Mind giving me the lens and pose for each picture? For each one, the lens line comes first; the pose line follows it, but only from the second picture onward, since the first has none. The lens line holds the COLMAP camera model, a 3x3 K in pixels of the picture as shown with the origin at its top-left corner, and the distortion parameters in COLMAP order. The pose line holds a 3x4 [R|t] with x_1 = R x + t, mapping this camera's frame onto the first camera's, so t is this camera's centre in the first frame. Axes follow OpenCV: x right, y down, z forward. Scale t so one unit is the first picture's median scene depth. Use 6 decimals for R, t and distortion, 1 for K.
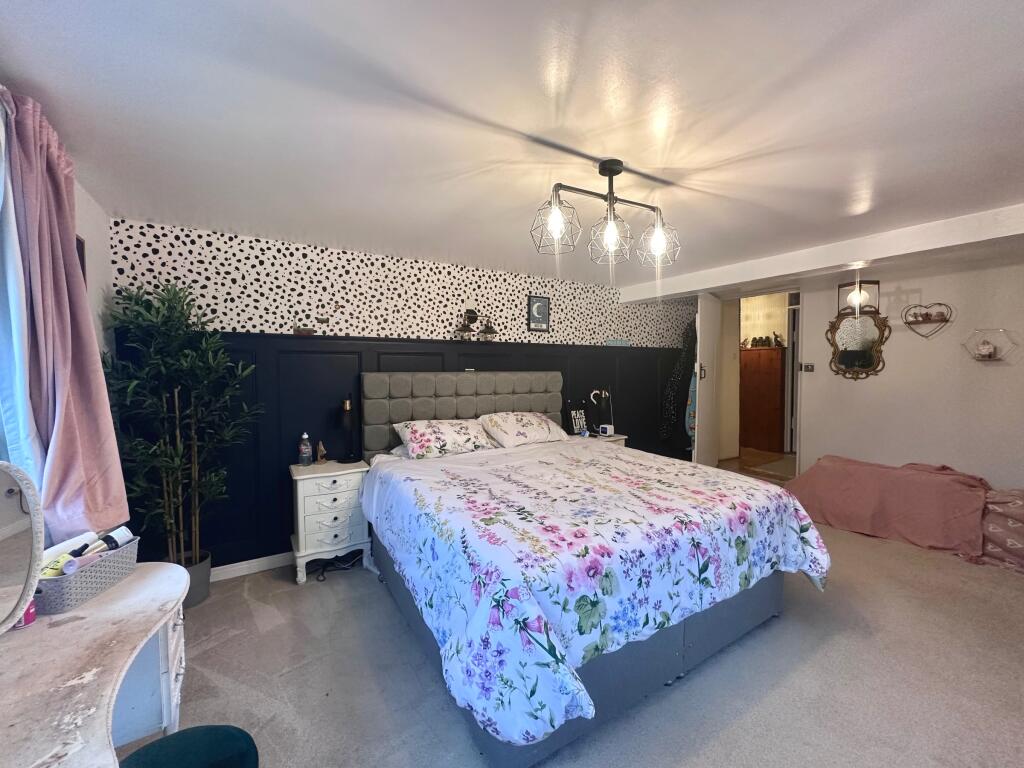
lens RADIAL K [[408.1, 0, 511.8], [0, 408.1, 384.8], [0, 0, 1]] dist [-0.005970, 0.001360]
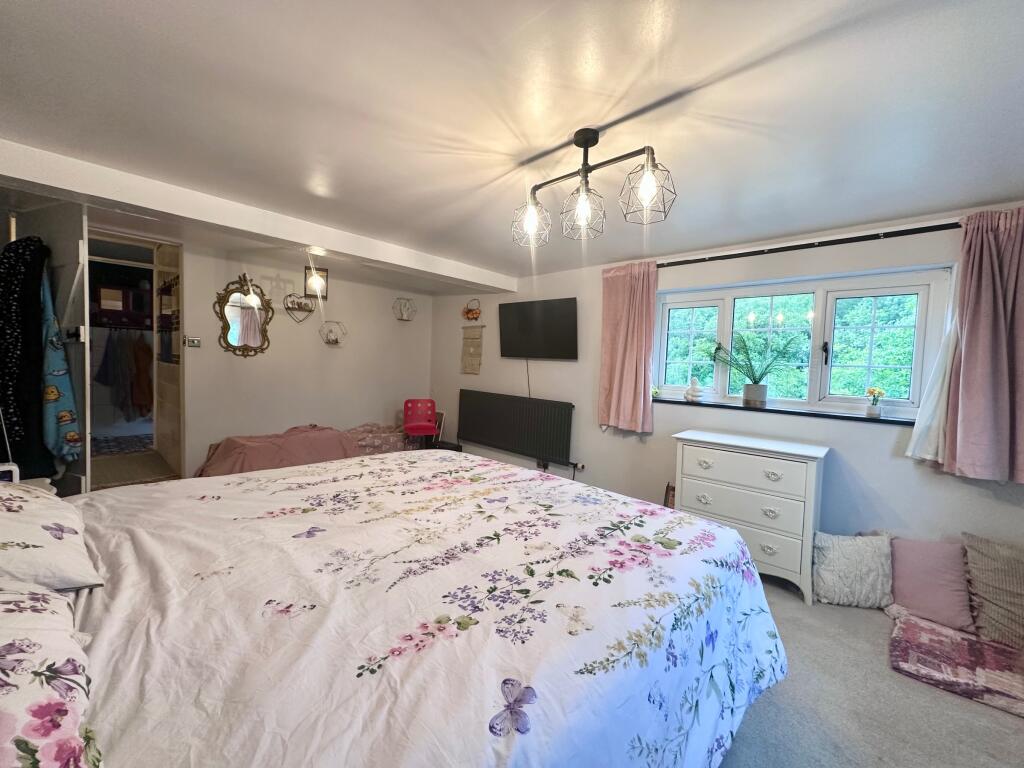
lens RADIAL K [[408.1, 0, 513.5], [0, 408.1, 384.2], [0, 0, 1]] dist [-0.005970, 0.001360]
pose [[-0.258955, -0.060442, 0.963996, -0.588827], [0.007516, 0.997884, 0.064585, -0.011267], [-0.965860, 0.023970, -0.257953, 1.243285]]
